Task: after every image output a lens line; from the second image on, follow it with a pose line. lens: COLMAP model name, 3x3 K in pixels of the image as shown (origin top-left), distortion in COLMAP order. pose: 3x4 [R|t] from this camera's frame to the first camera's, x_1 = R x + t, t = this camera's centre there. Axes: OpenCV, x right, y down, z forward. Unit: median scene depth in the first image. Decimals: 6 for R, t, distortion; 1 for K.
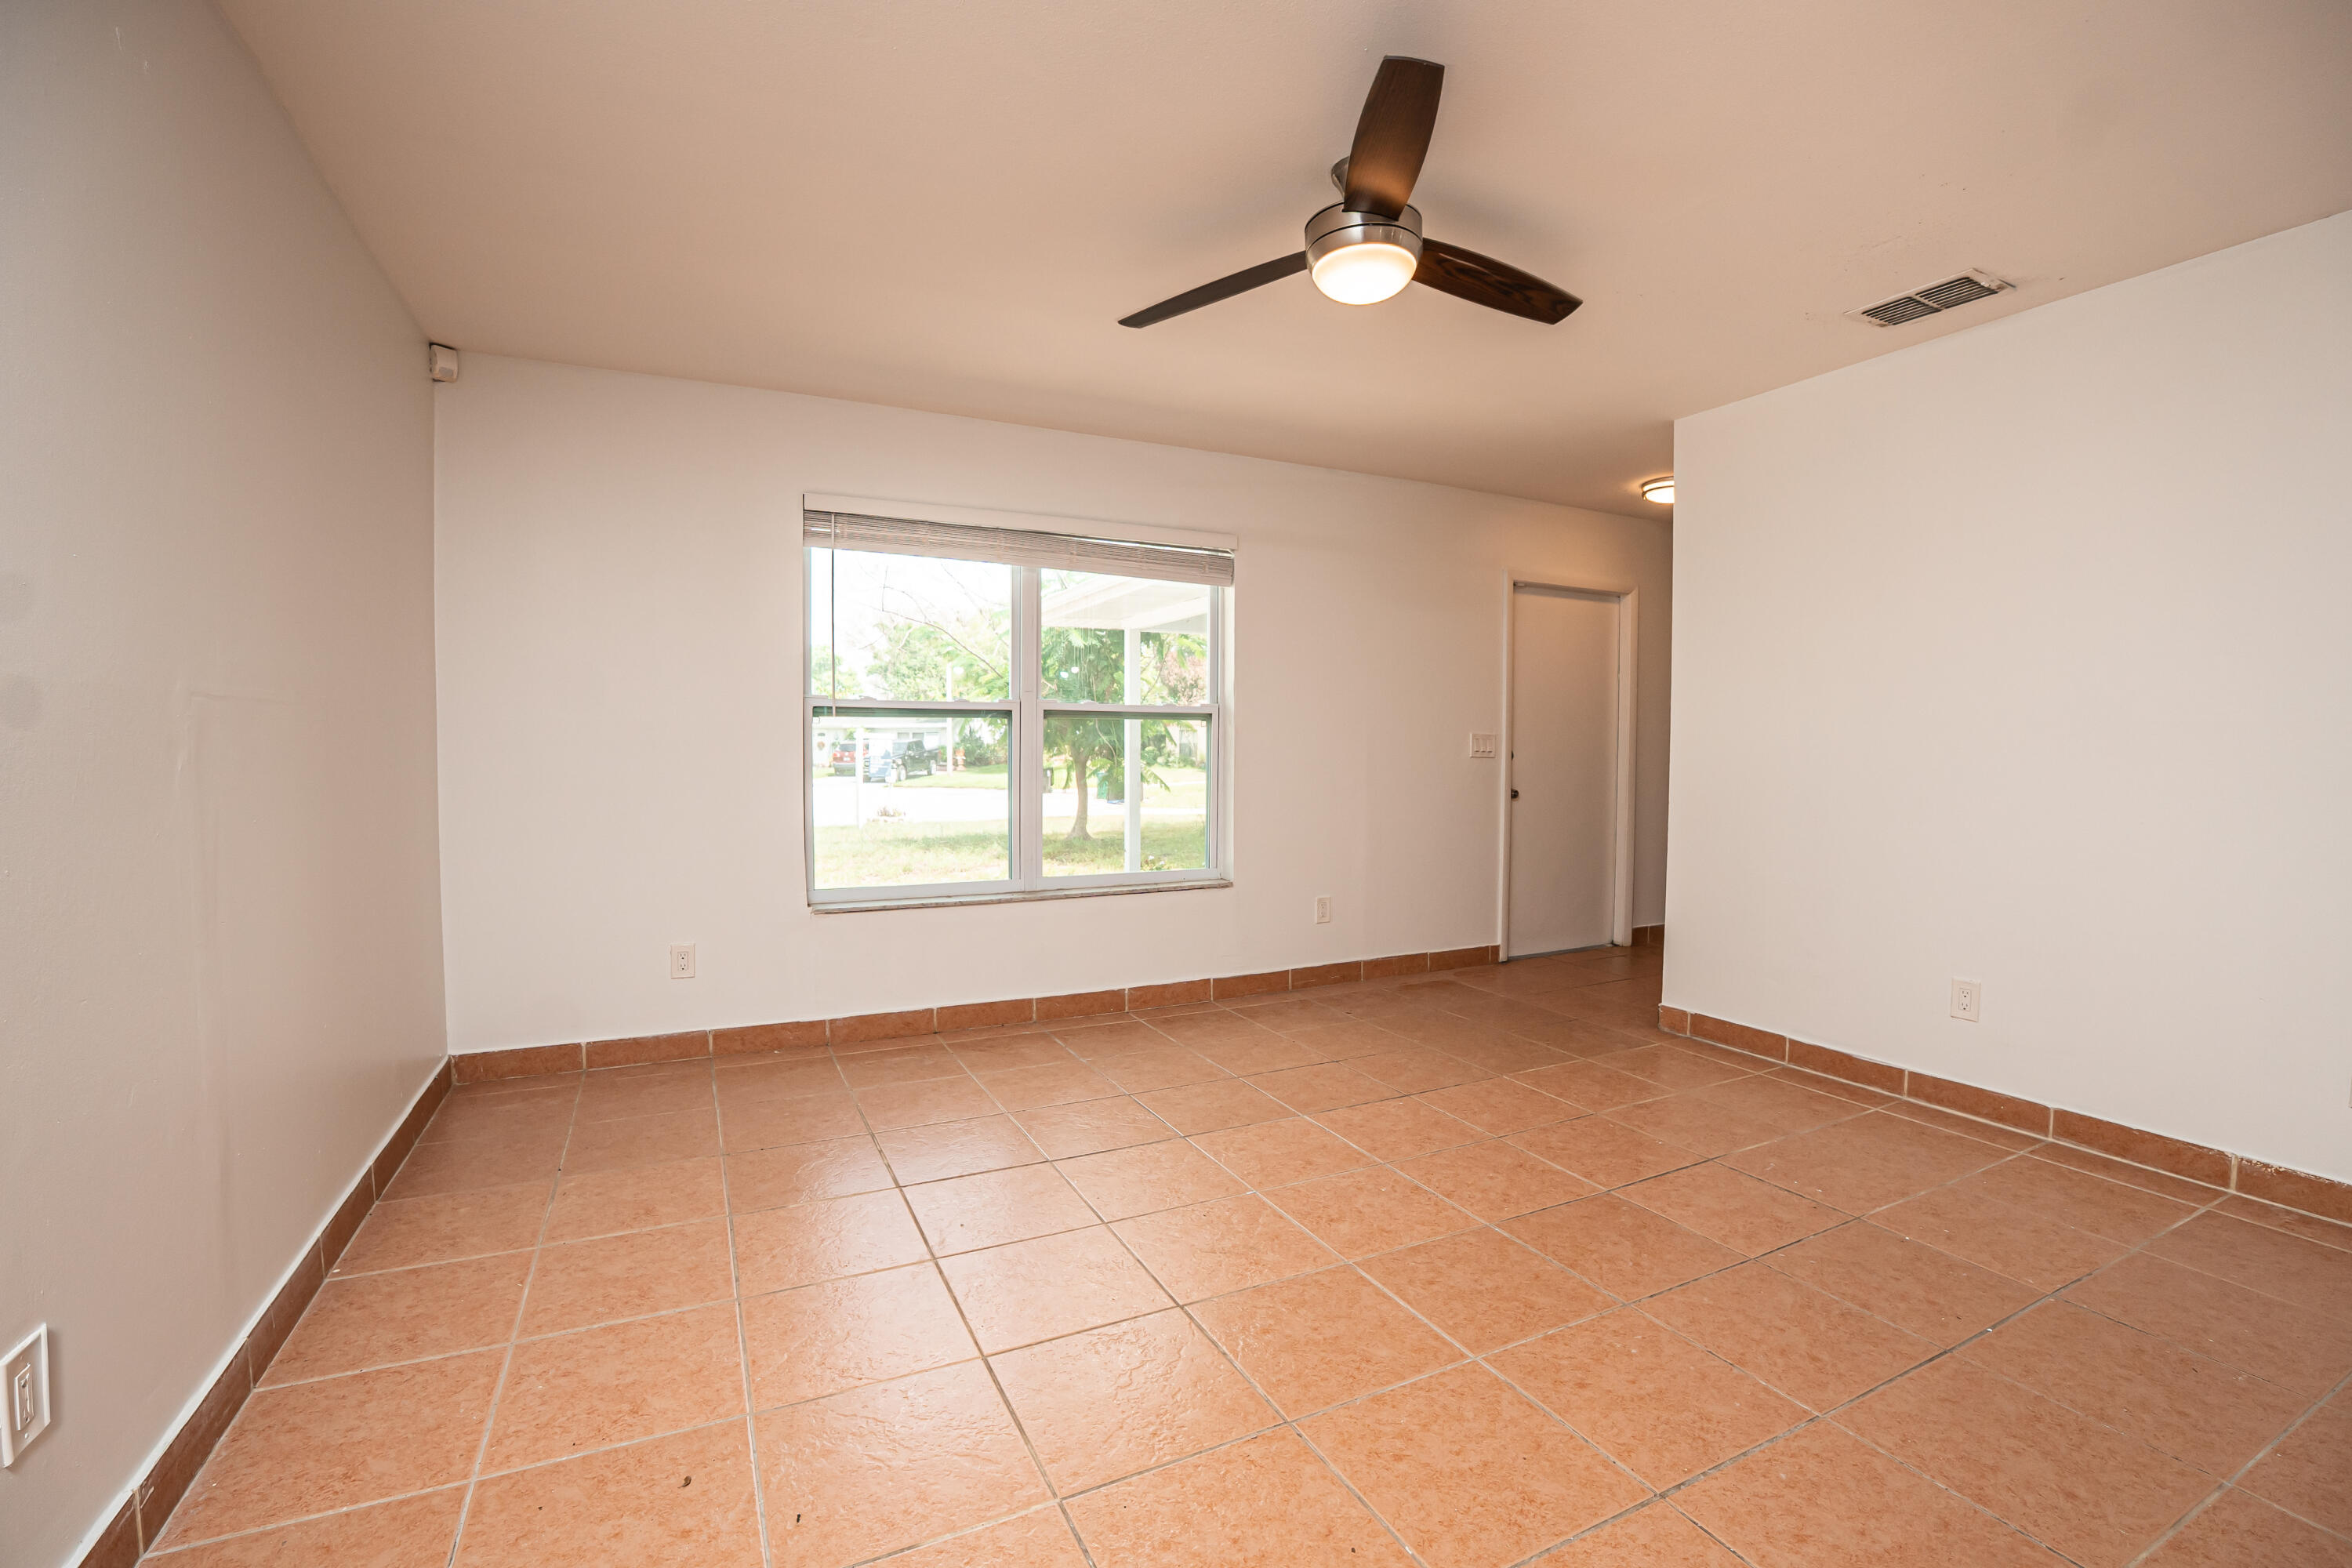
lens RADIAL K [[1020.5, 0, 1182.7], [0, 1020.5, 789.7], [0, 0, 1]] dist [-0.071700, 0.016830]
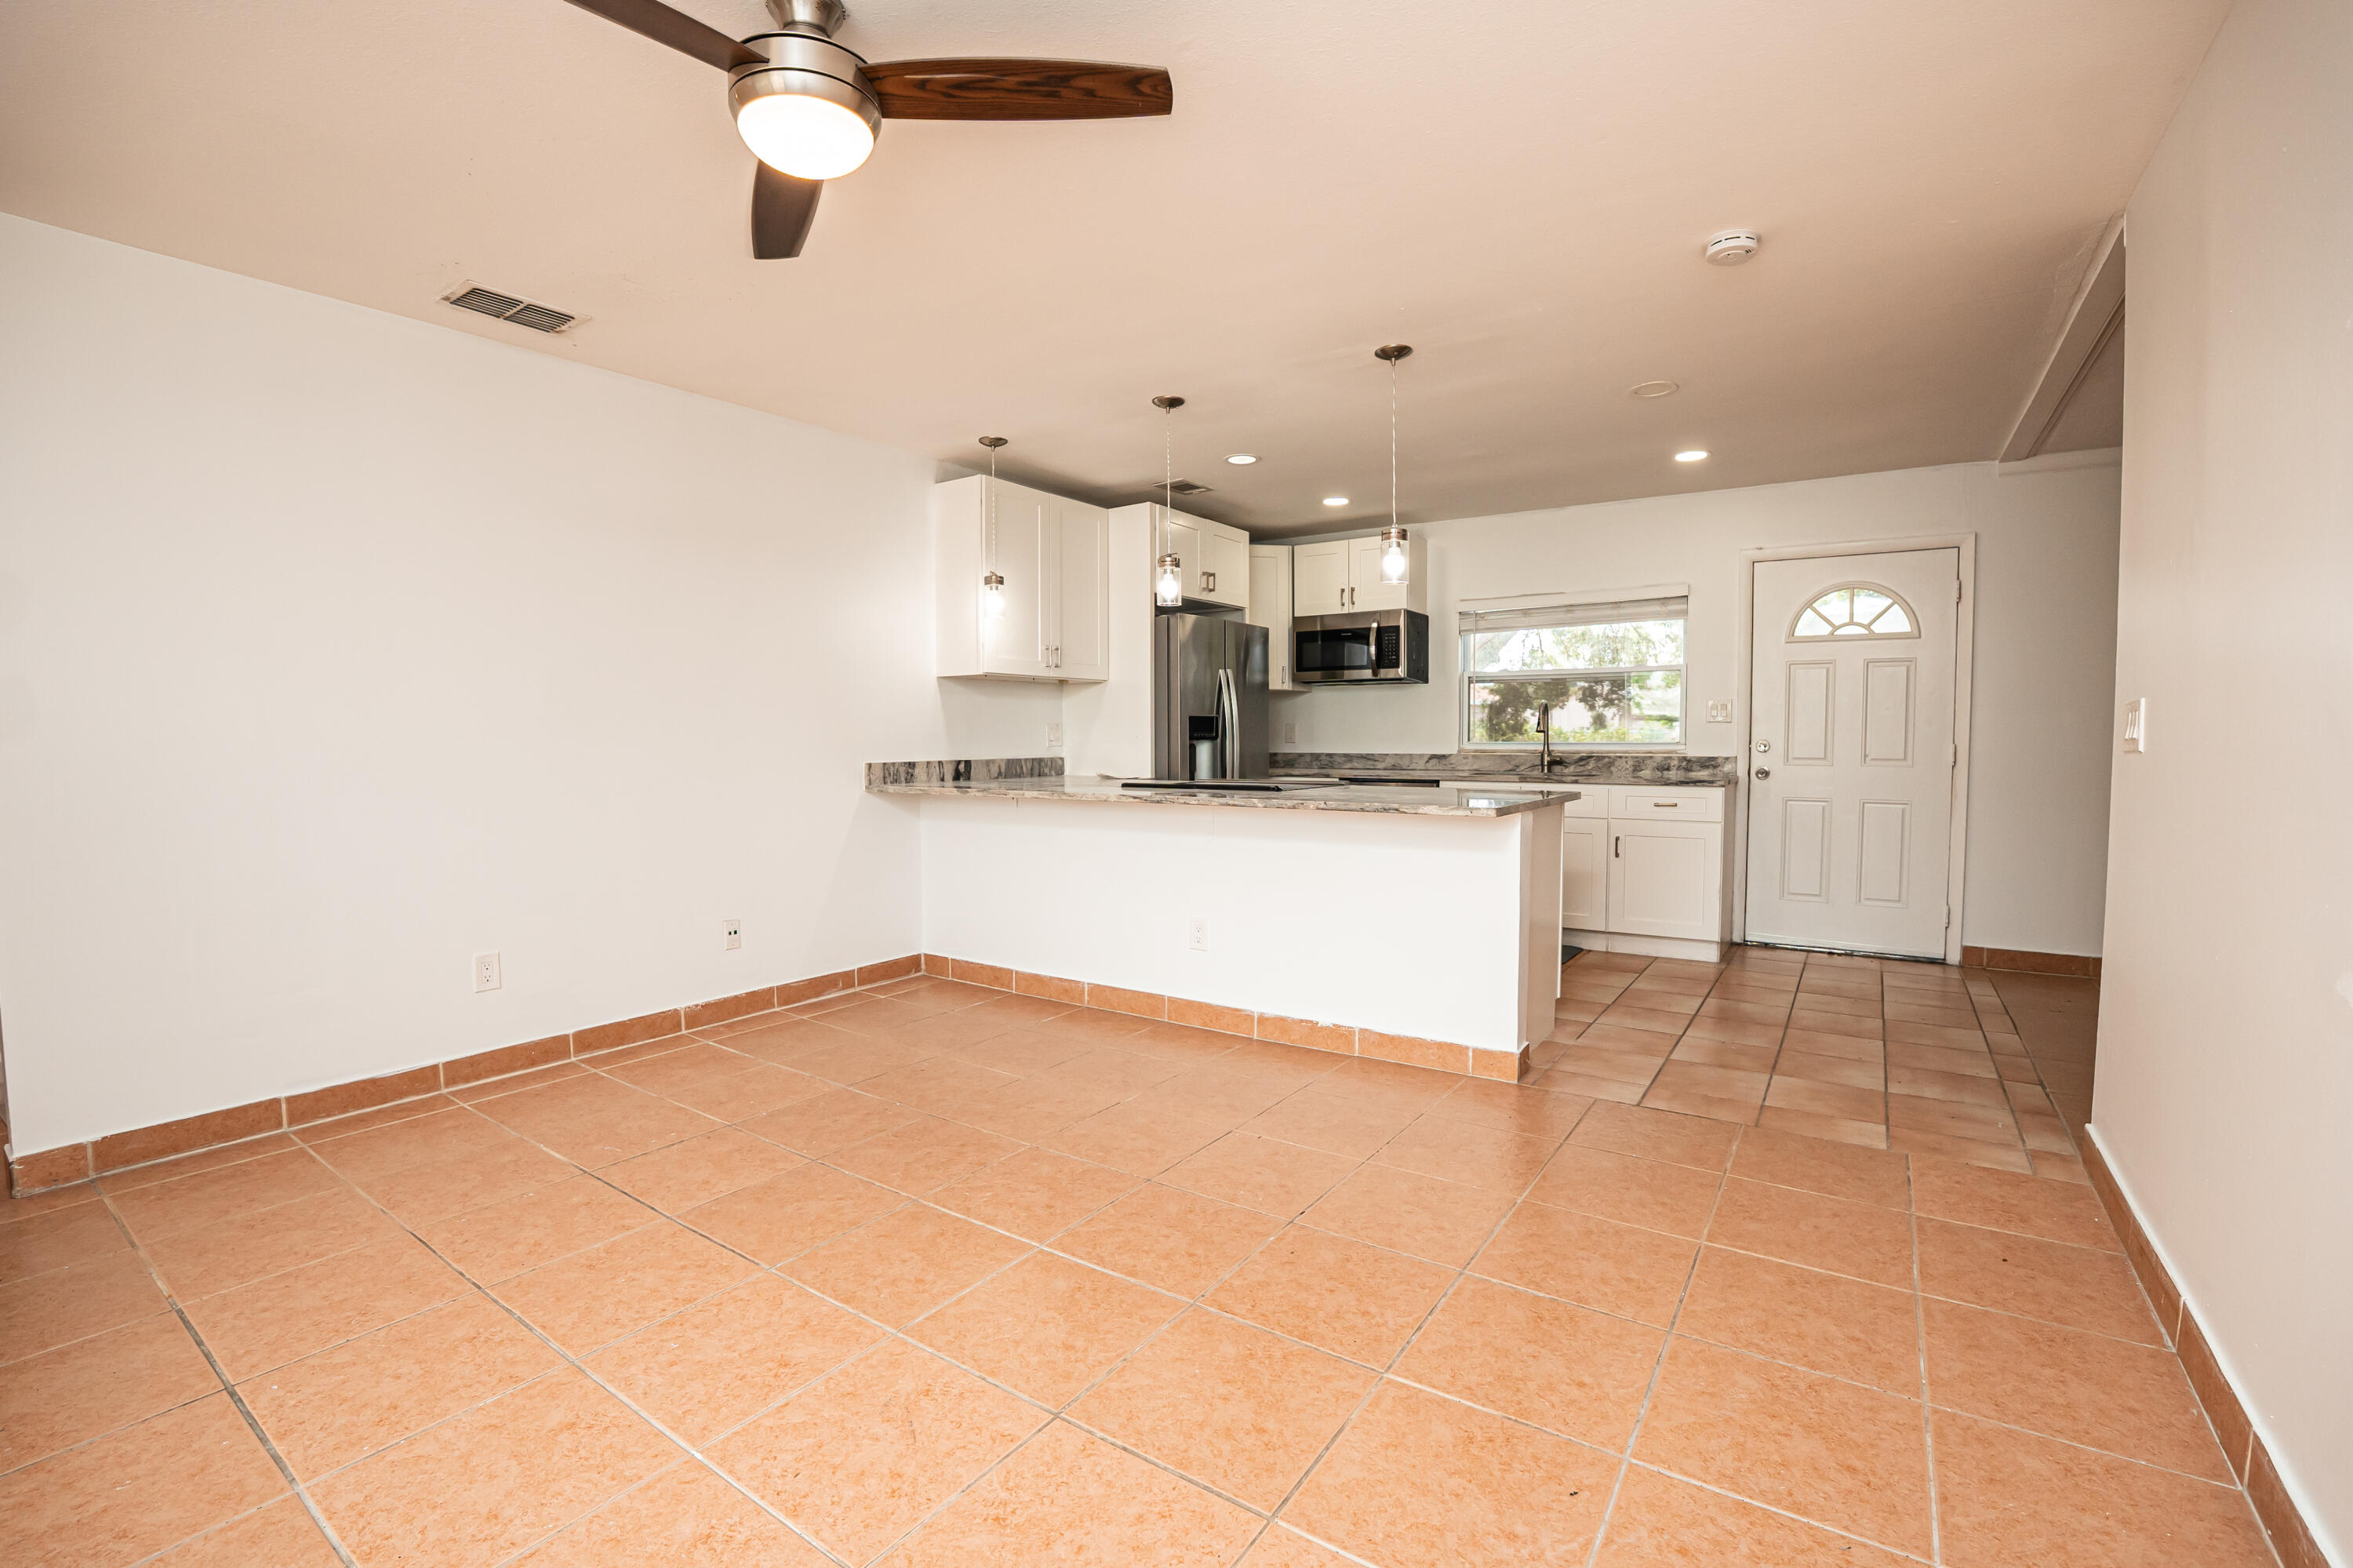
lens RADIAL K [[1026.3, 0, 1182.1], [0, 1026.3, 788.6], [0, 0, 1]] dist [-0.071447, 0.016424]
pose [[-0.487373, -0.049998, 0.871761, -0.476599], [0.042325, 0.995833, 0.080777, -0.036754], [-0.872168, 0.076266, -0.483226, 0.816091]]
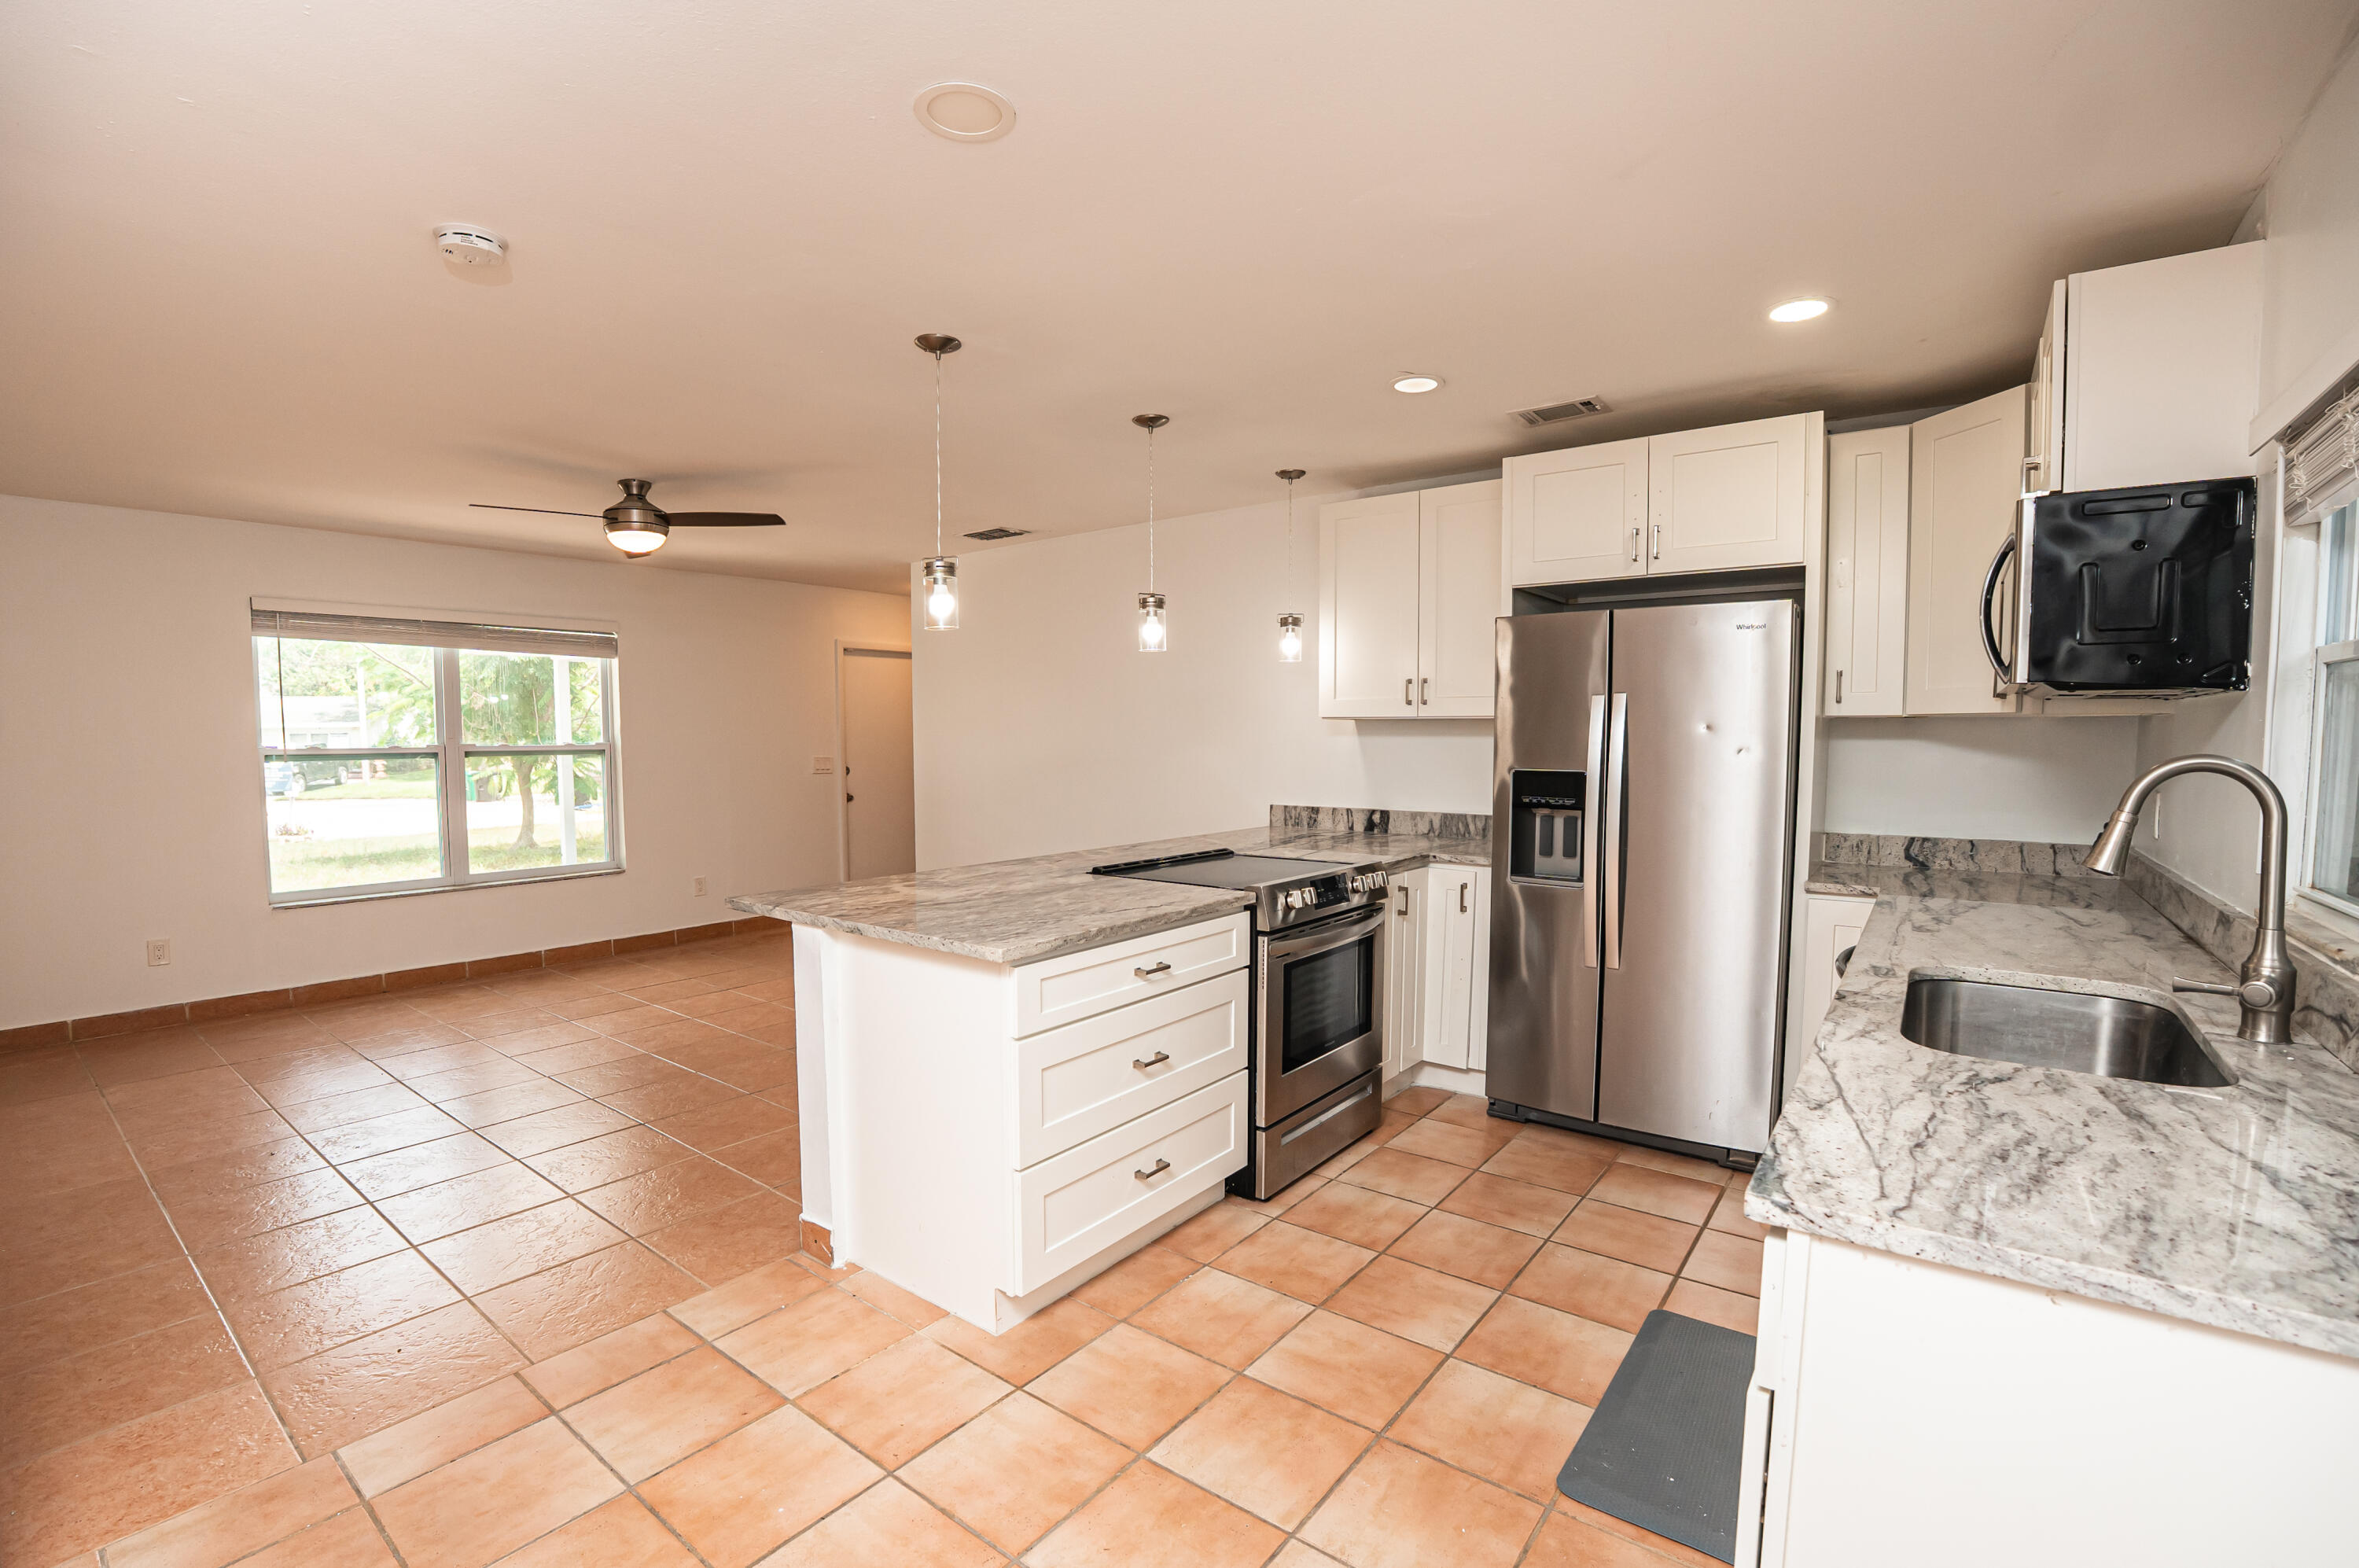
lens RADIAL K [[1048.4, 0, 1164.8], [0, 1048.4, 803.2], [0, 0, 1]] dist [-0.073864, 0.018160]
pose [[0.901196, -0.037010, 0.431829, 0.158716], [0.028406, 0.999249, 0.026359, -0.024113], [-0.432480, -0.011488, 0.901570, -0.845142]]
